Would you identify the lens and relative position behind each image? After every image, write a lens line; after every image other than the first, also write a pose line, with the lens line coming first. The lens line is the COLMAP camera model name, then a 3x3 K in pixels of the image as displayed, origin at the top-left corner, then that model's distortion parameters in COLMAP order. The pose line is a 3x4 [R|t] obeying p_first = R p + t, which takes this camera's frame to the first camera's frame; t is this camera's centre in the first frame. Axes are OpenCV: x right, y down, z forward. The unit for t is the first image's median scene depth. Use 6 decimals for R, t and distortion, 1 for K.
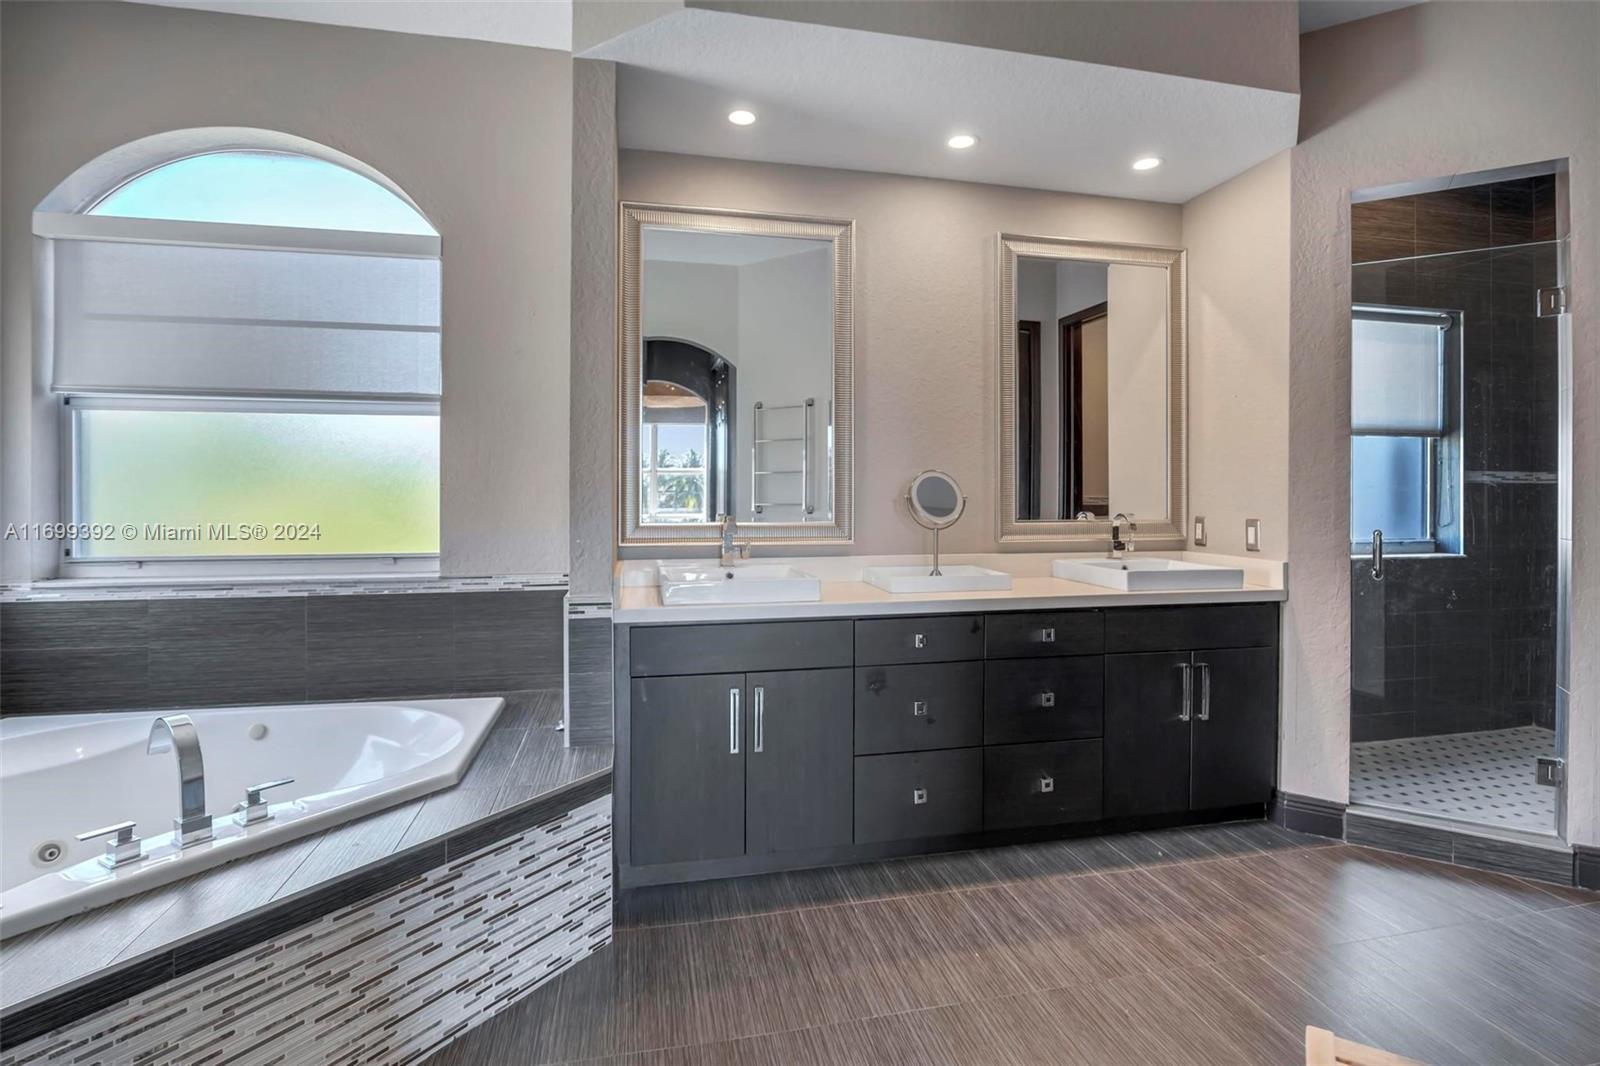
lens RADIAL K [[743.2, 0, 799.1], [0, 743.2, 497.0], [0, 0, 1]] dist [-0.009110, -0.000315]
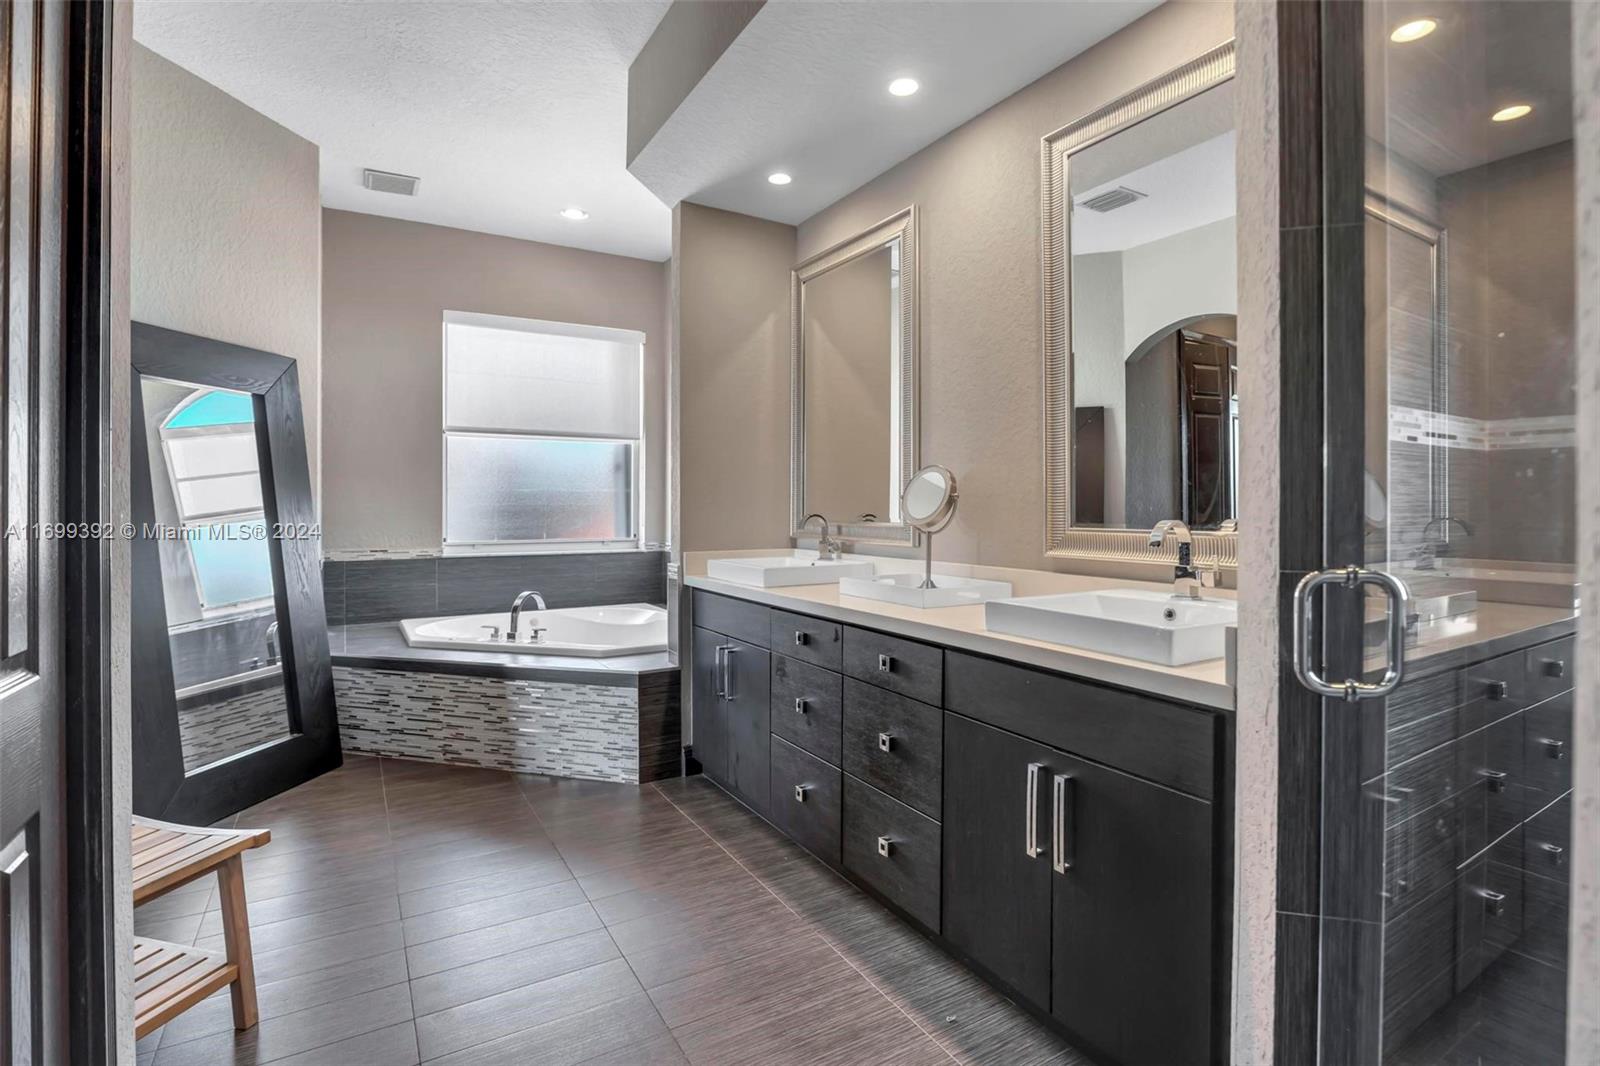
lens RADIAL K [[743.2, 0, 799.1], [0, 743.2, 497.0], [0, 0, 1]] dist [-0.009110, -0.000315]
pose [[0.340633, -0.010690, -0.940136, 1.197065], [0.002203, 0.999942, -0.010572, 0.014609], [0.940194, 0.001530, 0.340636, 0.710394]]
